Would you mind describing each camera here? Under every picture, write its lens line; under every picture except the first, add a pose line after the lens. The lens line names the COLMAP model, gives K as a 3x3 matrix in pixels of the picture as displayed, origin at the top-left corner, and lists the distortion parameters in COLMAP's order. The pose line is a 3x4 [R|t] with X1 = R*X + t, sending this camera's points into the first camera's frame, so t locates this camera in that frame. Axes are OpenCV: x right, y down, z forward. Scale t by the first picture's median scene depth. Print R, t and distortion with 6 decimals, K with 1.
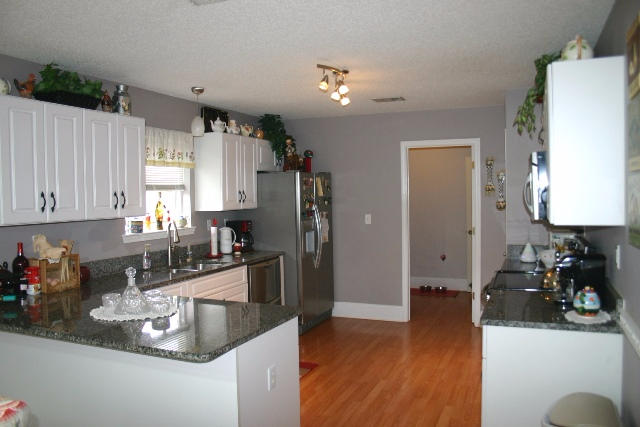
lens RADIAL K [[511.4, 0, 320.0], [0, 511.4, 213.5], [0, 0, 1]] dist [-0.164986, 0.167562]
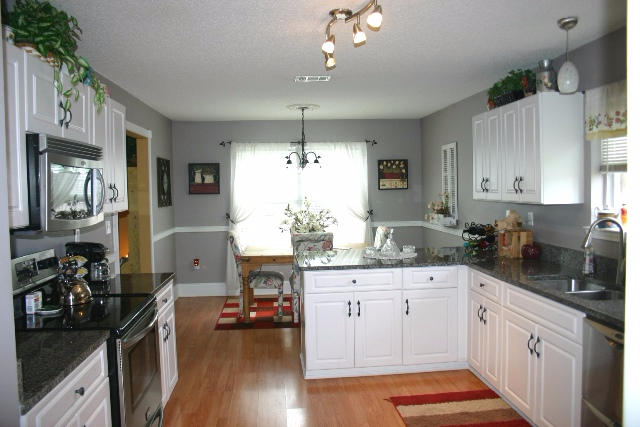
lens RADIAL K [[511.4, 0, 320.0], [0, 511.4, 213.5], [0, 0, 1]] dist [-0.164986, 0.167562]
pose [[-0.883606, 0.054101, -0.465095, 0.319520], [0.013091, 0.995768, 0.090960, -0.049714], [0.468048, 0.074285, -0.880575, 1.265384]]
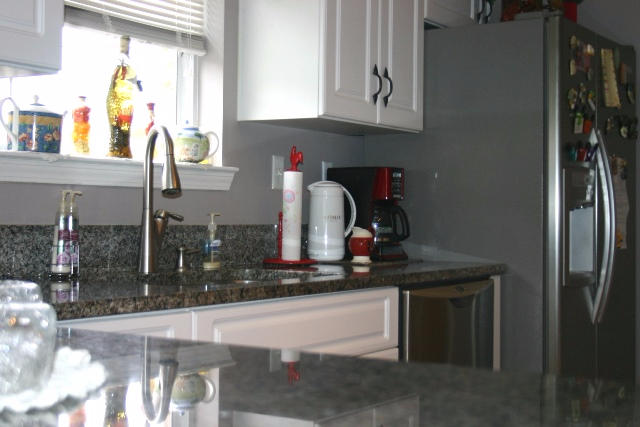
lens RADIAL K [[1046.8, 0, 320.0], [0, 1046.8, 213.5], [0, 0, 1]] dist [0.006578, -0.006335]
pose [[0.986127, 0.028139, -0.163587, -0.084881], [-0.035282, 0.998539, -0.040928, 0.081274], [0.162197, 0.046132, 0.985679, 0.360613]]
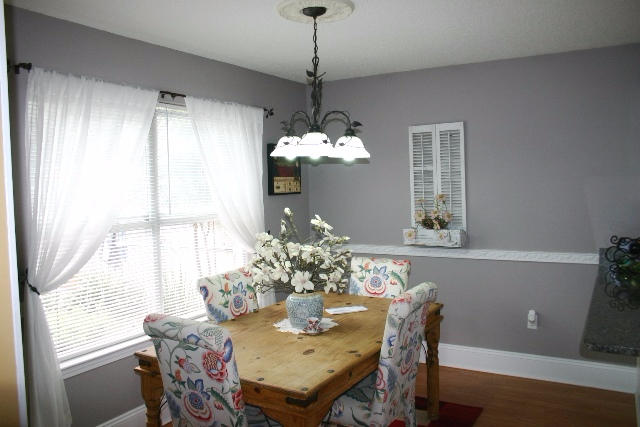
lens RADIAL K [[511.4, 0, 320.0], [0, 511.4, 213.5], [0, 0, 1]] dist [-0.164986, 0.167562]
pose [[-0.140494, 0.070188, -0.987591, 0.317794], [-0.010279, 0.997327, 0.072342, -0.014277], [0.990028, 0.020315, -0.139397, 0.238293]]
